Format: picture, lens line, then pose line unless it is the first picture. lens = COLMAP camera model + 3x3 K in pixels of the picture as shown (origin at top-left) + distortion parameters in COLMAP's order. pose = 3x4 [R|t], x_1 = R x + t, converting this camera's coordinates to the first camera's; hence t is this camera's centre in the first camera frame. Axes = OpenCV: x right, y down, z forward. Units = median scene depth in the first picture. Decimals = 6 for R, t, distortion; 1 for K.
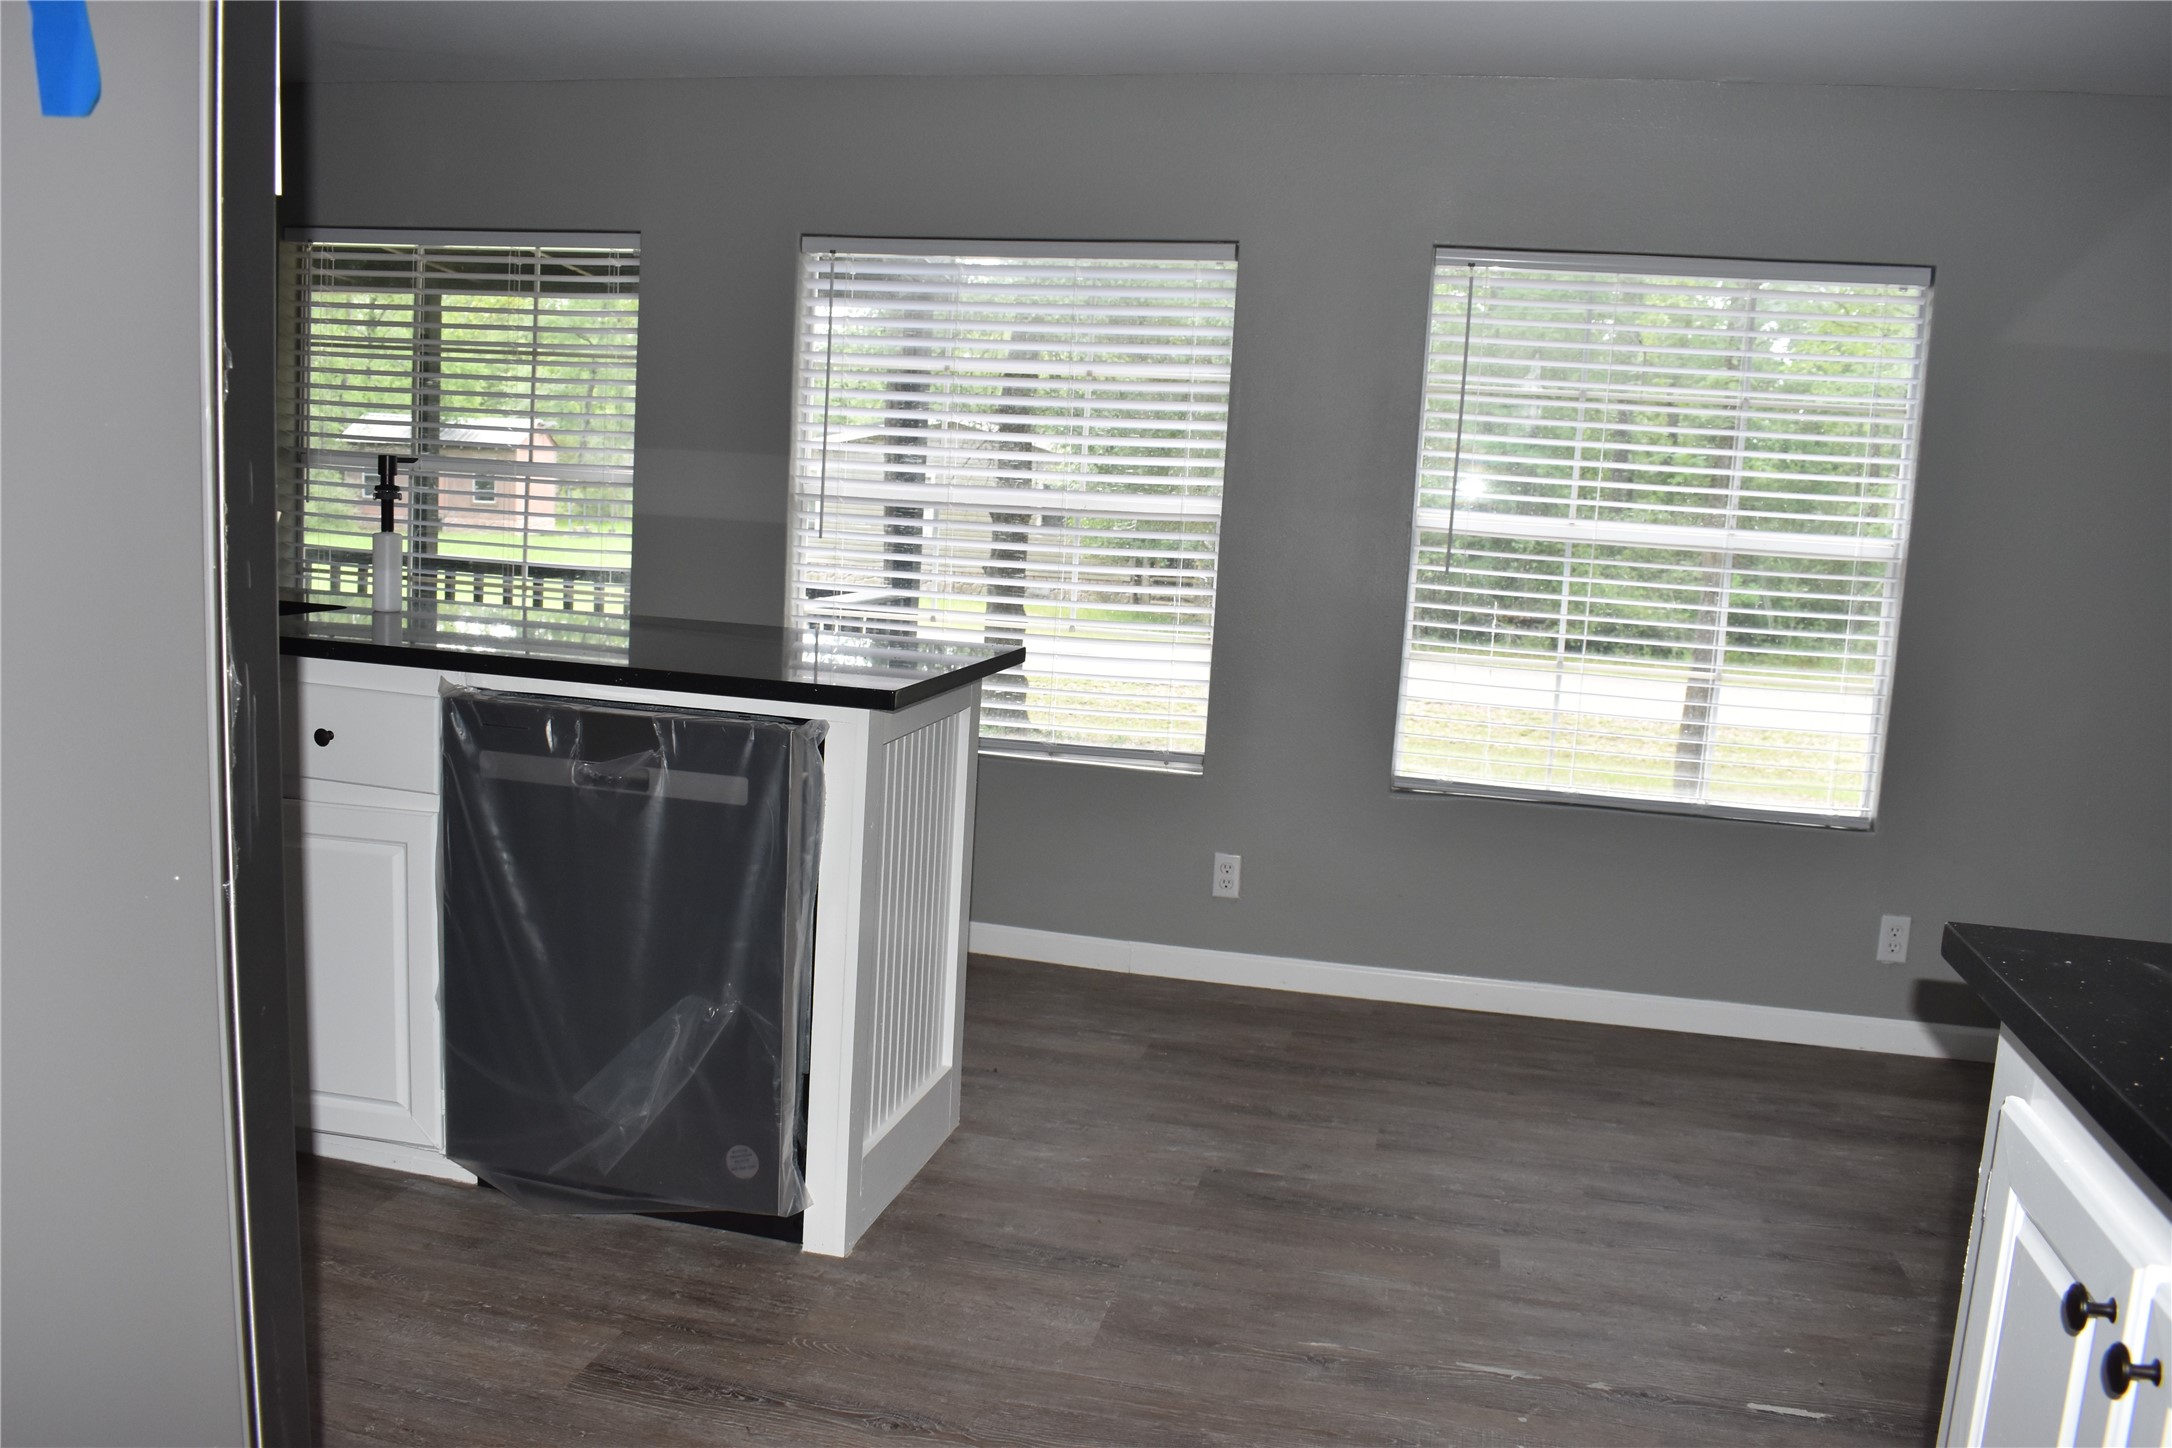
lens RADIAL K [[1735.7, 0, 1090.7], [0, 1735.7, 713.8], [0, 0, 1]] dist [-0.084776, 0.003625]
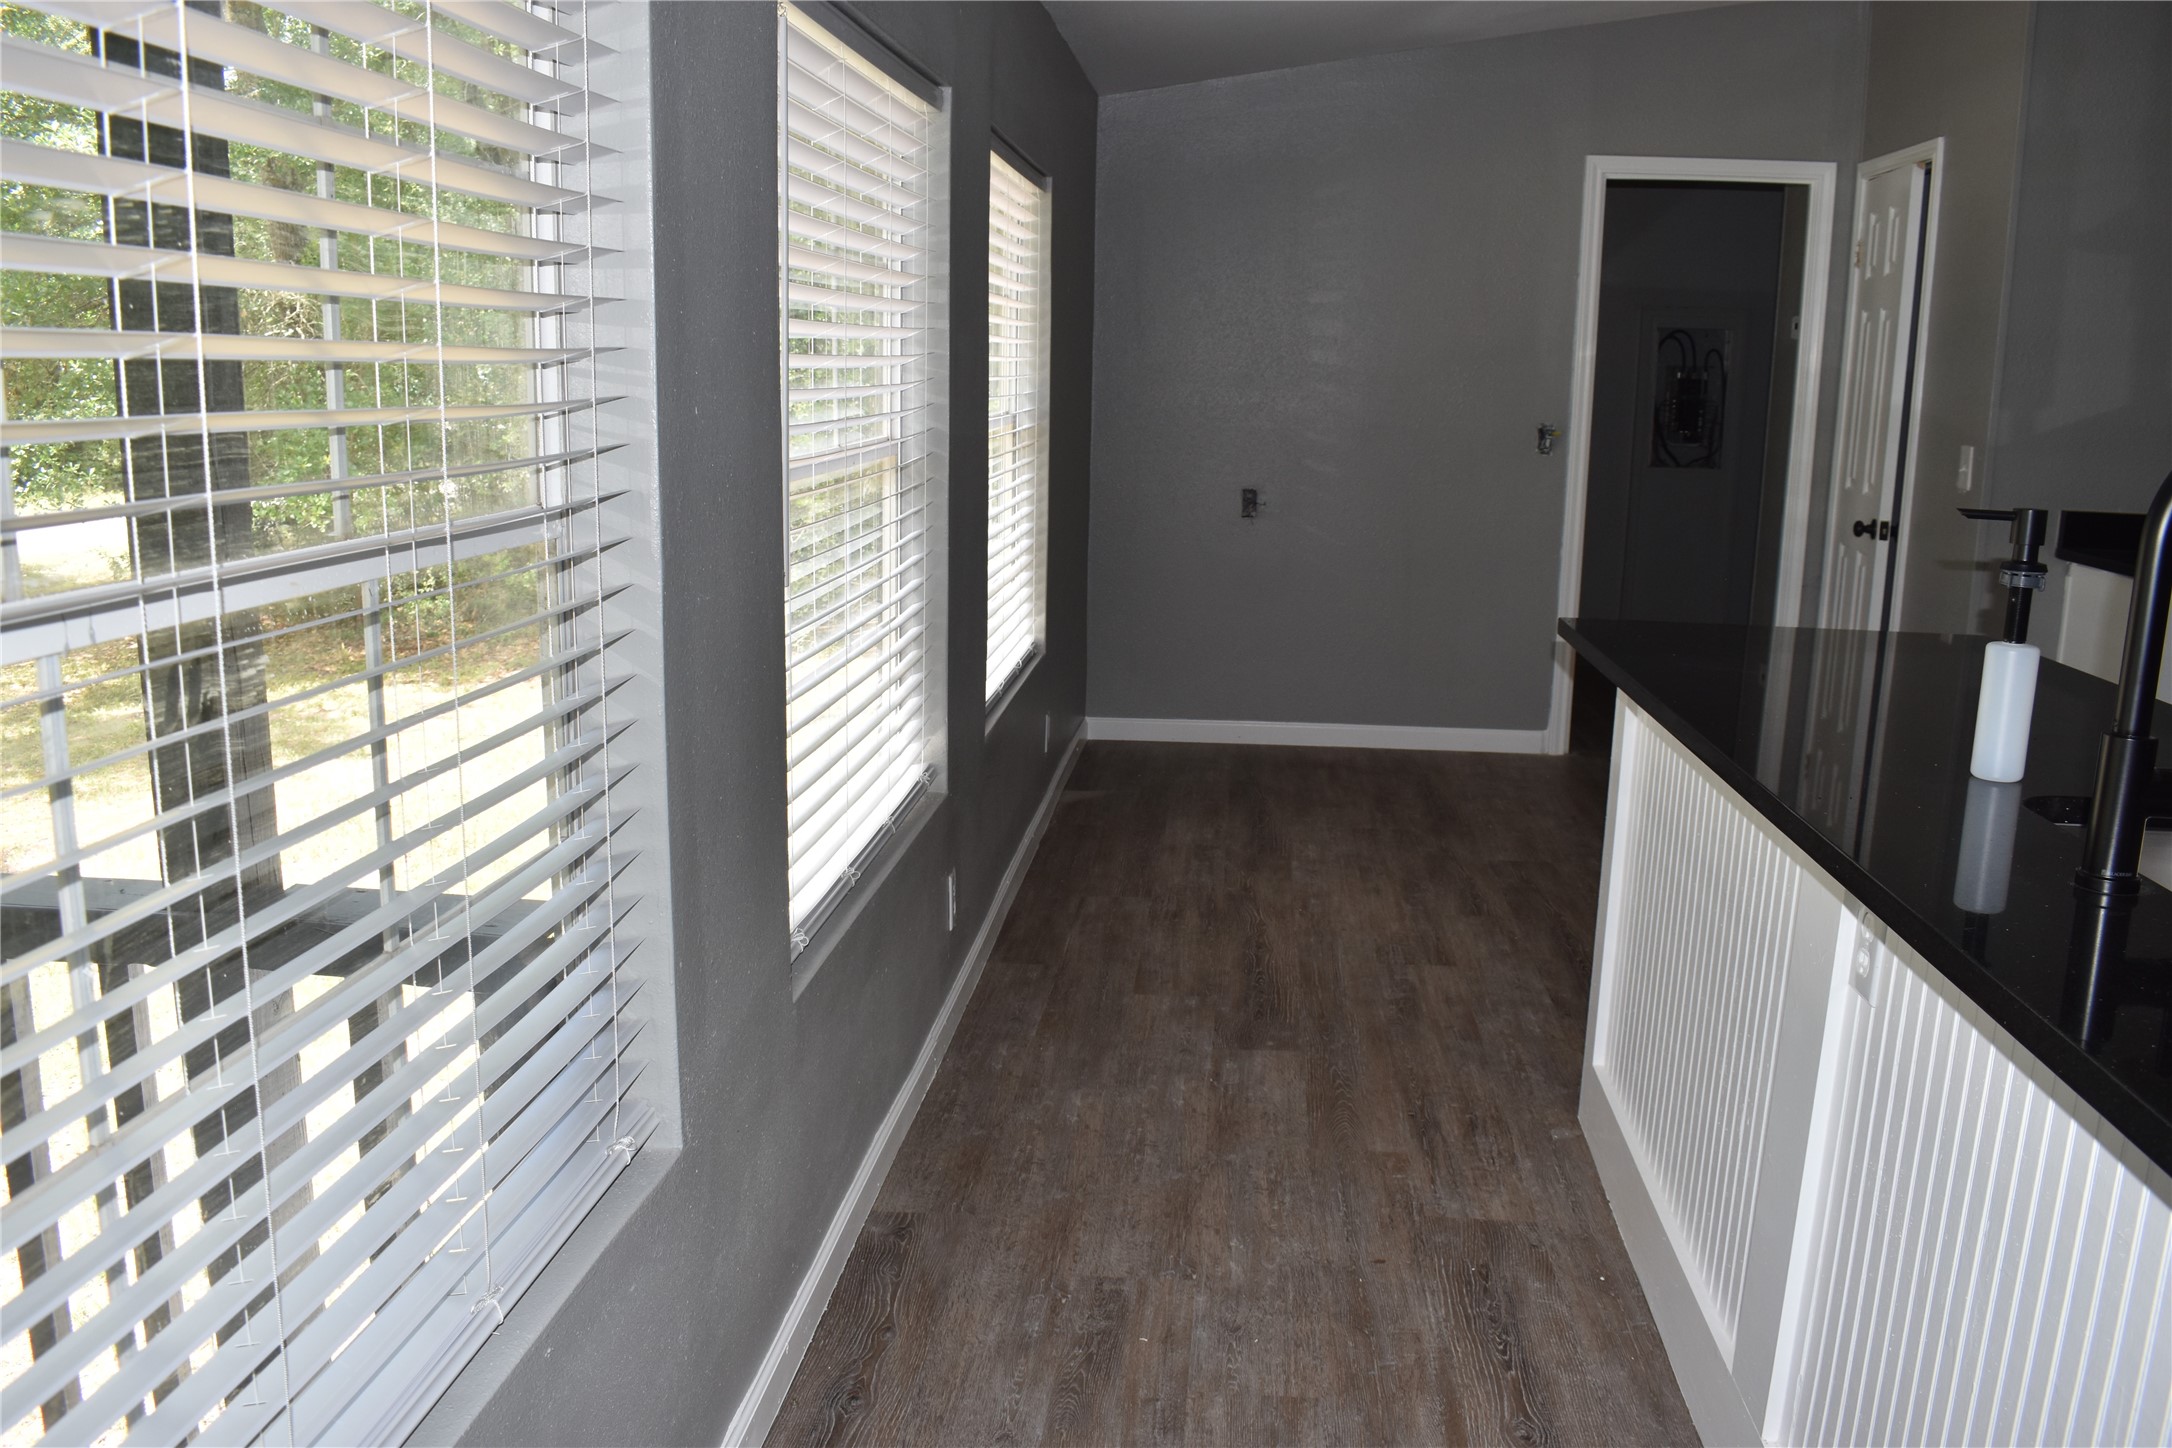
lens RADIAL K [[1735.7, 0, 1088.3], [0, 1735.7, 724.9], [0, 0, 1]] dist [-0.084776, 0.003625]
pose [[-0.124611, -0.265017, 0.956158, -0.827896], [0.105649, 0.954647, 0.278367, -0.247590], [-0.986565, 0.135705, -0.090960, 1.211348]]
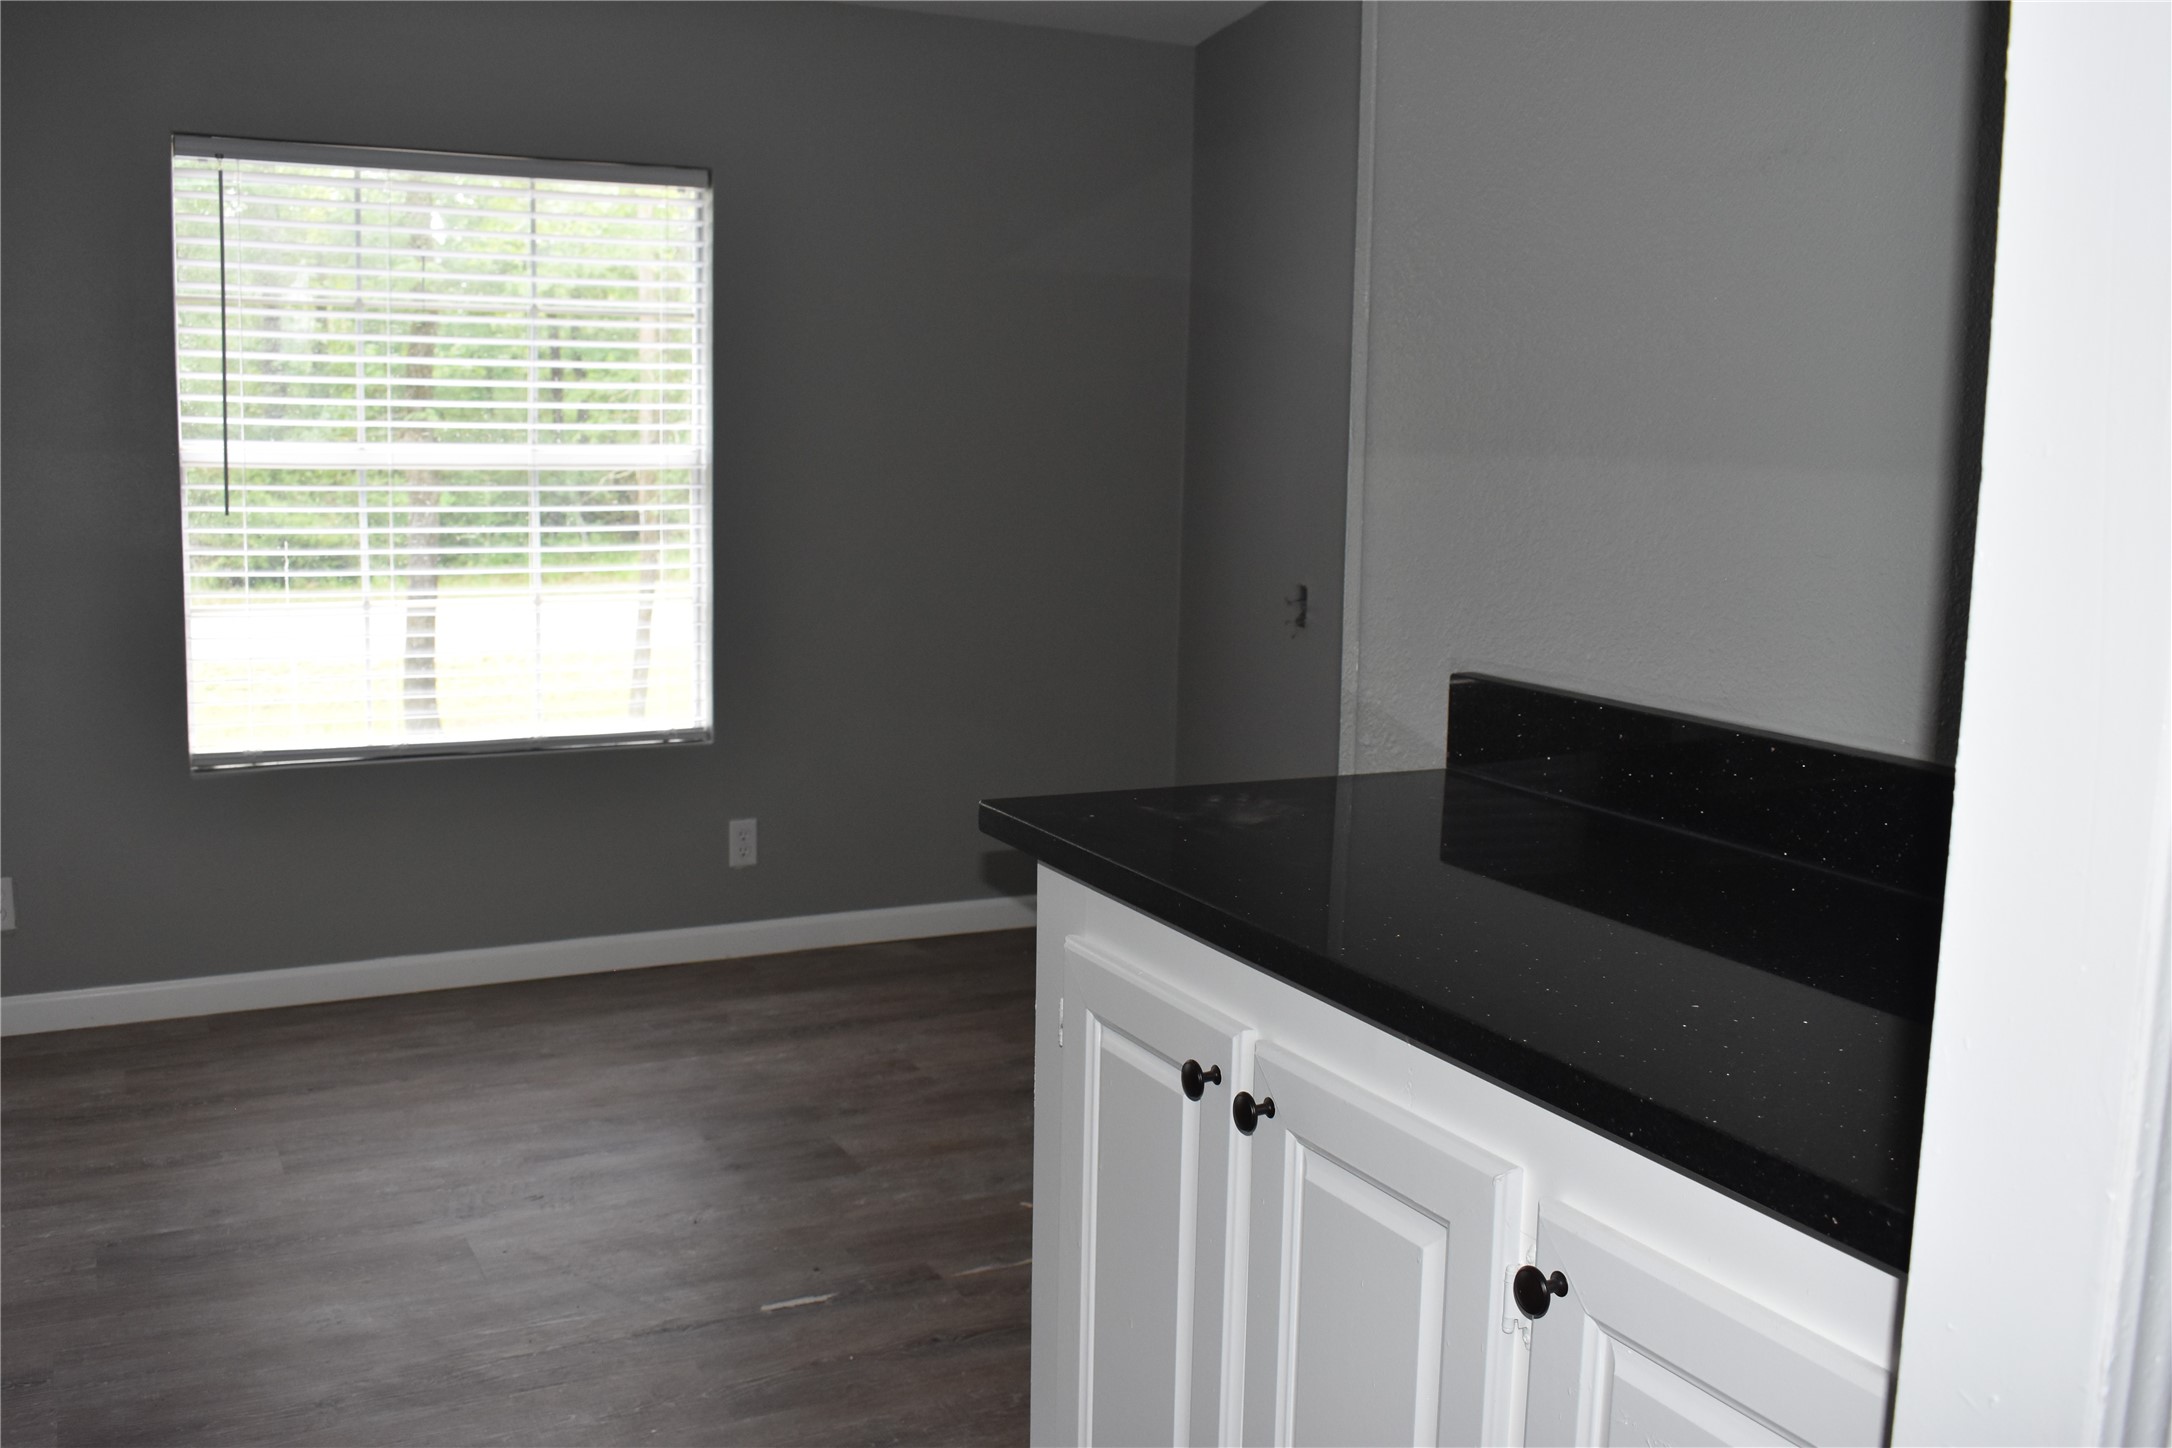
lens RADIAL K [[1960.5, 0, 1082.1], [0, 1960.5, 726.3], [0, 0, 1]] dist [-0.078466, 0.001709]
pose [[0.763923, -0.135423, 0.630937, -0.103932], [0.108335, 0.990769, 0.081486, -0.009323], [-0.636148, 0.006104, 0.771543, -0.020718]]
